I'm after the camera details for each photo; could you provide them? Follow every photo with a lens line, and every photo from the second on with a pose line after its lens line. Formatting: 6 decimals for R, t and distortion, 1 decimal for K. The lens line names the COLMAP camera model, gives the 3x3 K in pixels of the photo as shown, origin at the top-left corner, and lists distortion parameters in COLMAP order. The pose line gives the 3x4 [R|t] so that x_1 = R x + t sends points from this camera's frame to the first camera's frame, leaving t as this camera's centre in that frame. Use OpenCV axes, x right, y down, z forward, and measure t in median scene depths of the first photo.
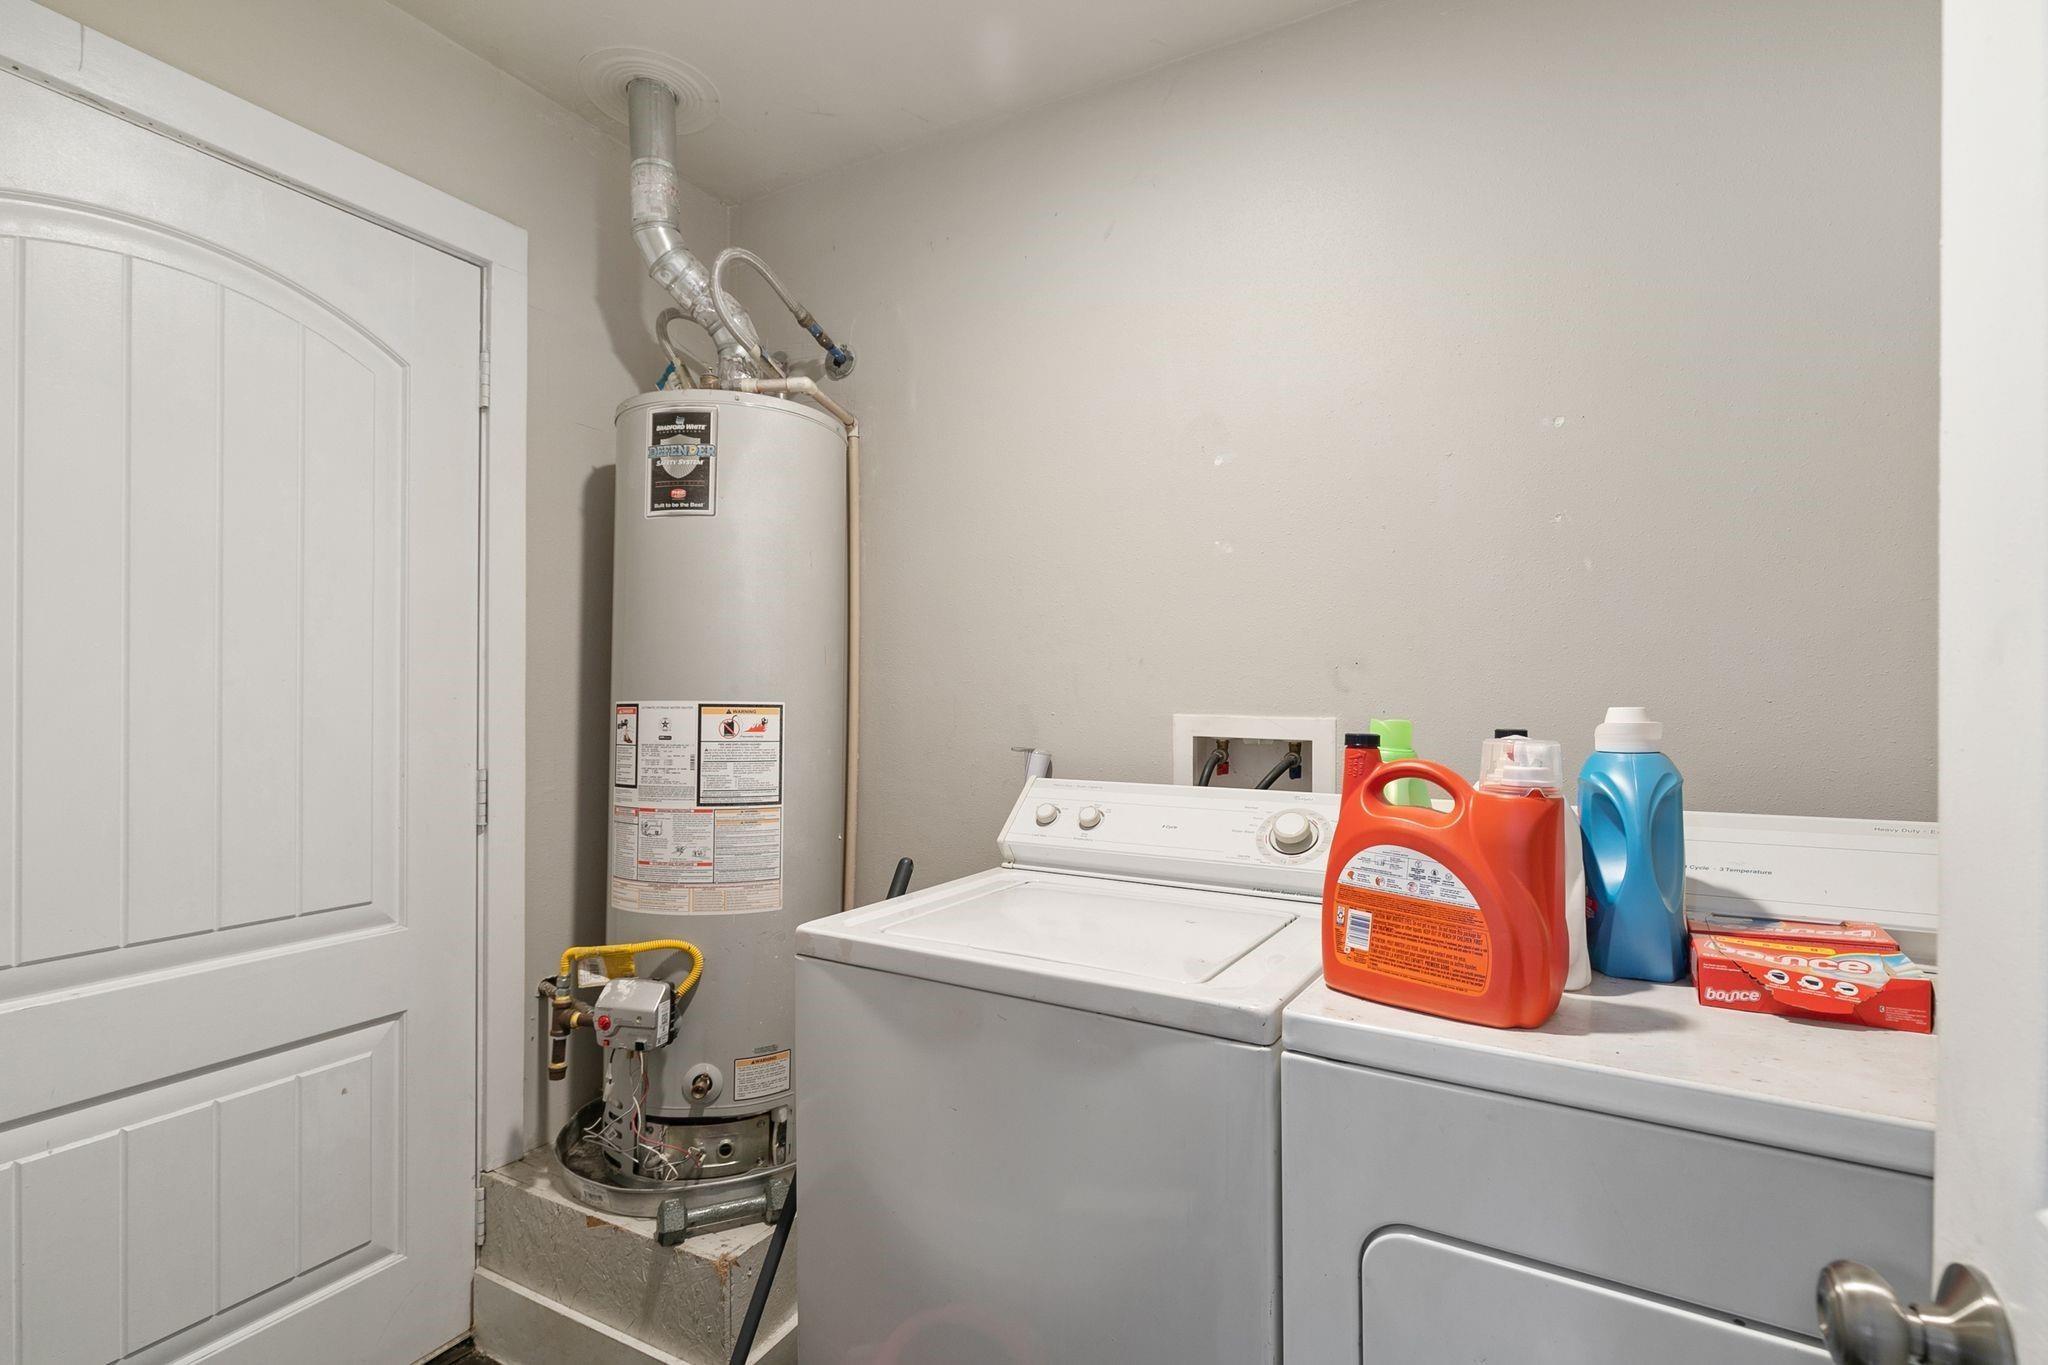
lens RADIAL K [[940.1, 0, 1020.8], [0, 940.1, 694.6], [0, 0, 1]] dist [-0.000221, -0.000551]
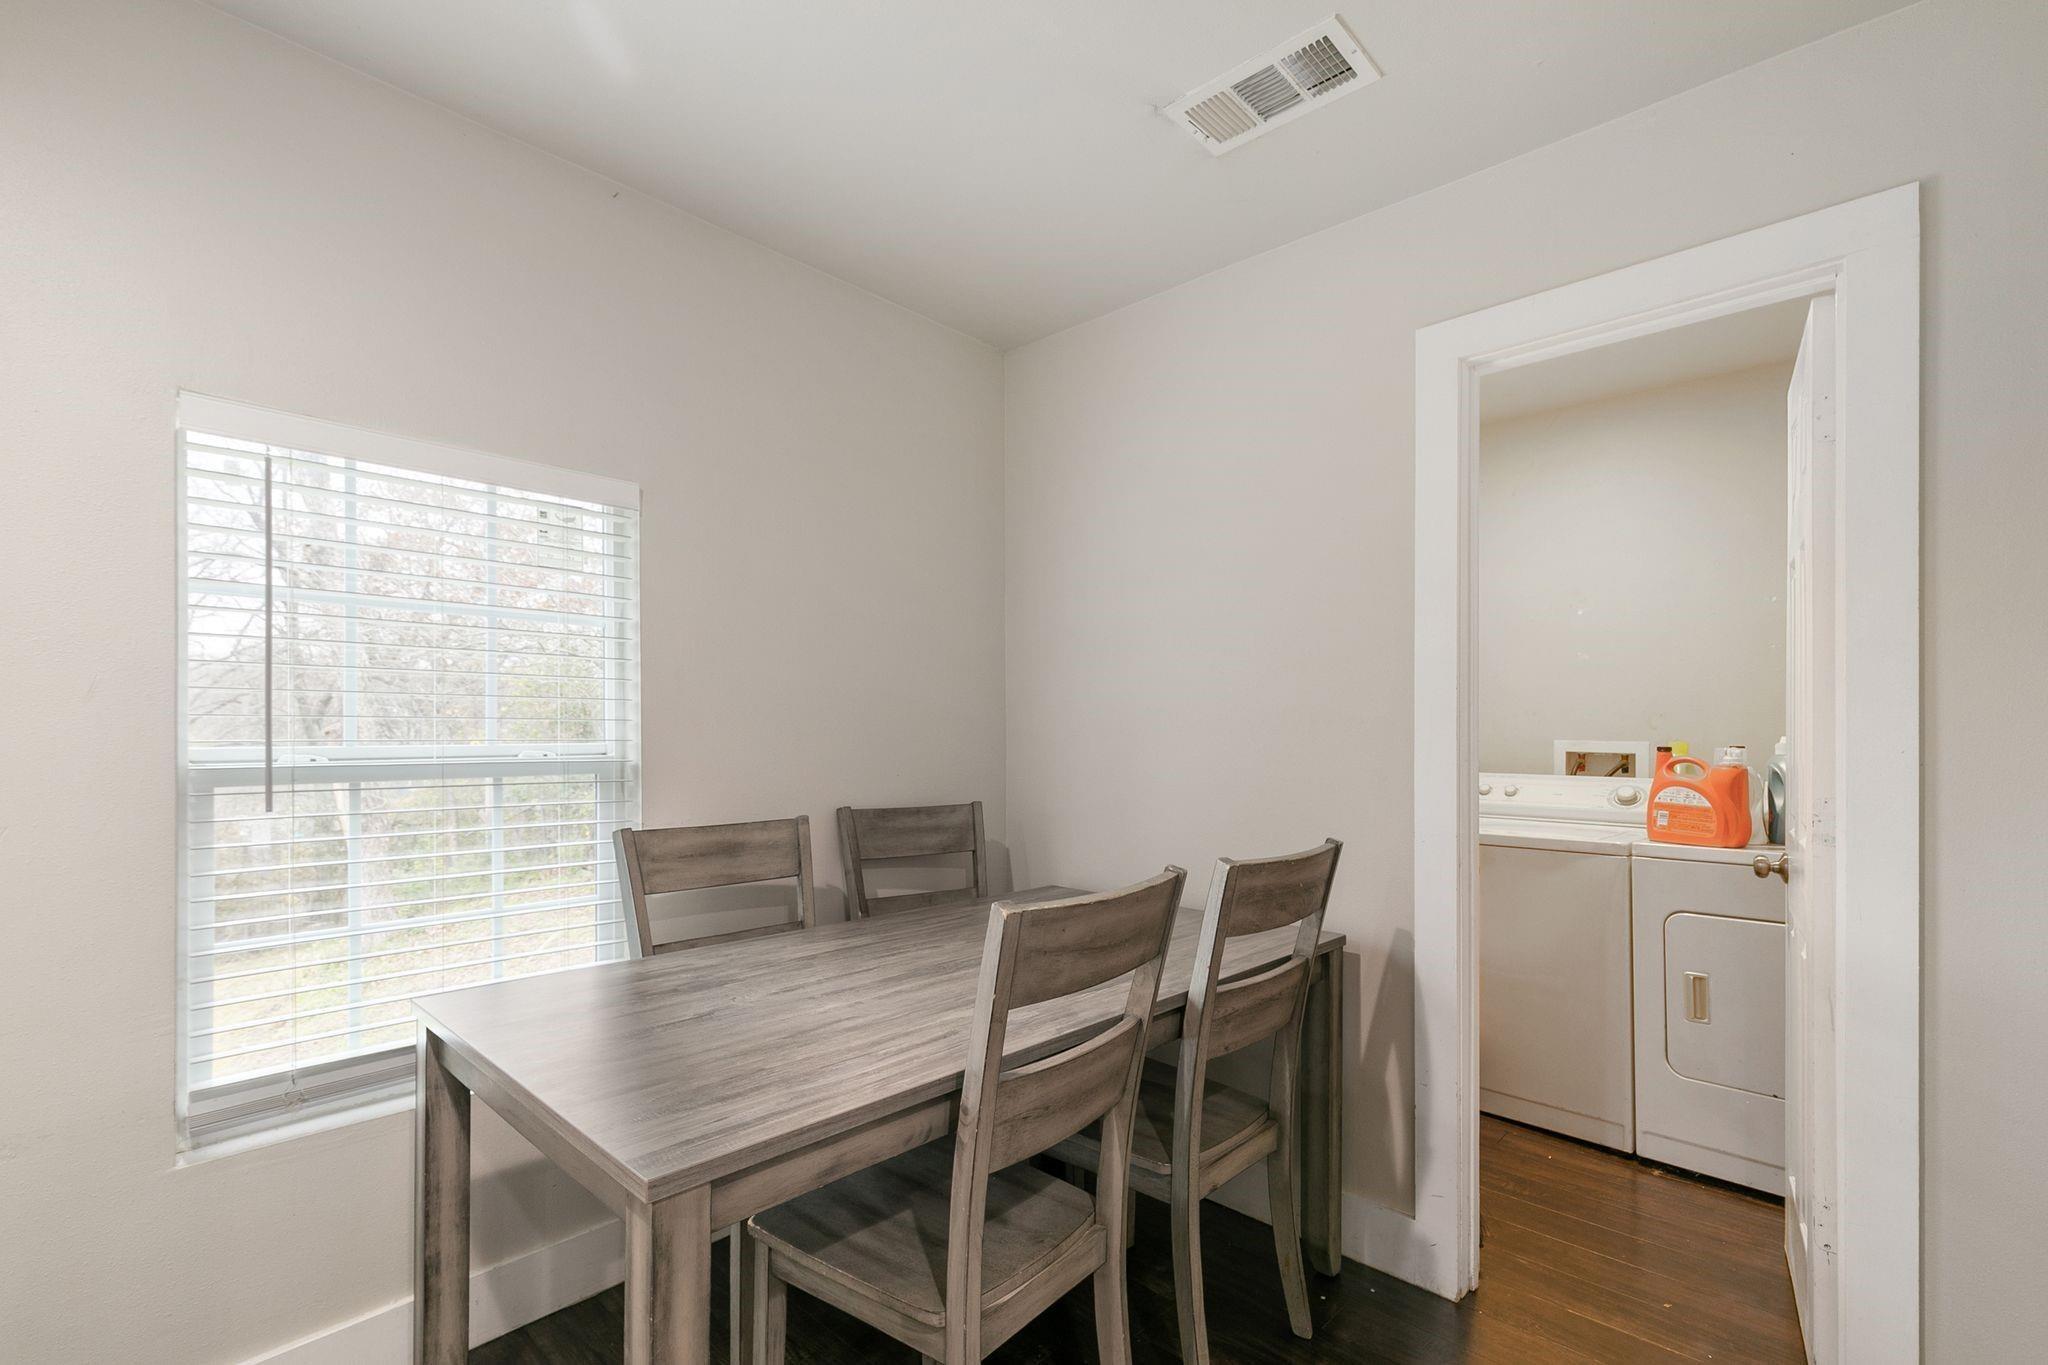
lens RADIAL K [[923.7, 0, 1026.8], [0, 923.7, 719.3], [0, 0, 1]] dist [0.016539, -0.000125]
pose [[0.968085, -0.001747, -0.250616, -0.689495], [0.000335, 0.999984, -0.005676, -0.019936], [0.250621, 0.005410, 0.968070, -1.911558]]
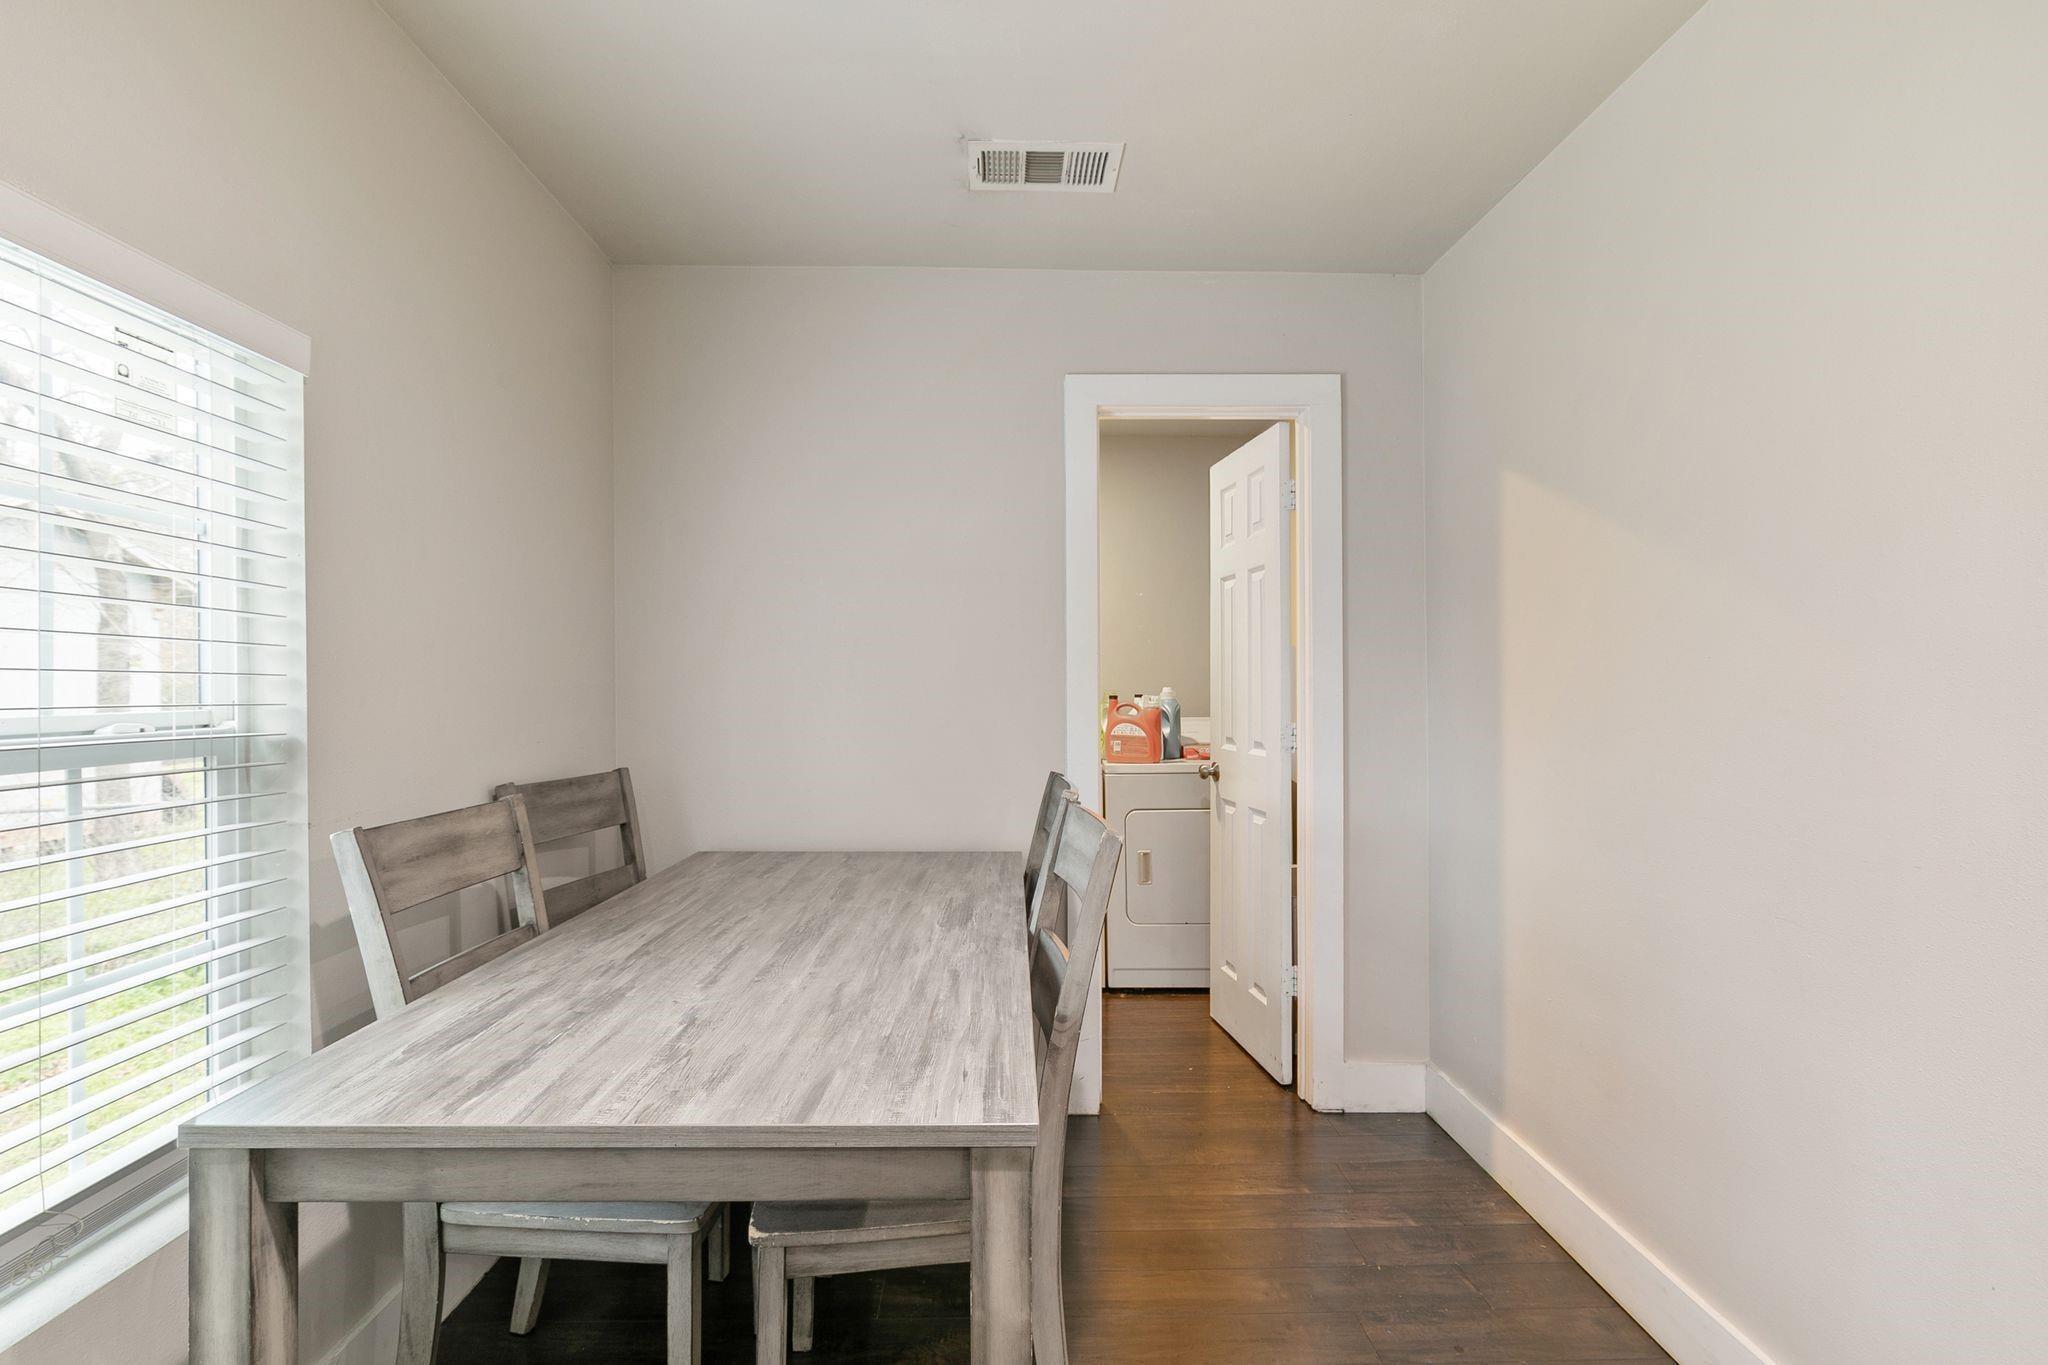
lens RADIAL K [[924.8, 0, 1027.0], [0, 924.8, 670.7], [0, 0, 1]] dist [-0.003331, -0.000595]
pose [[0.866139, 0.003140, 0.499794, -1.704262], [0.001273, 0.999963, -0.008490, -0.023763], [-0.499802, 0.007990, 0.866103, -1.929836]]
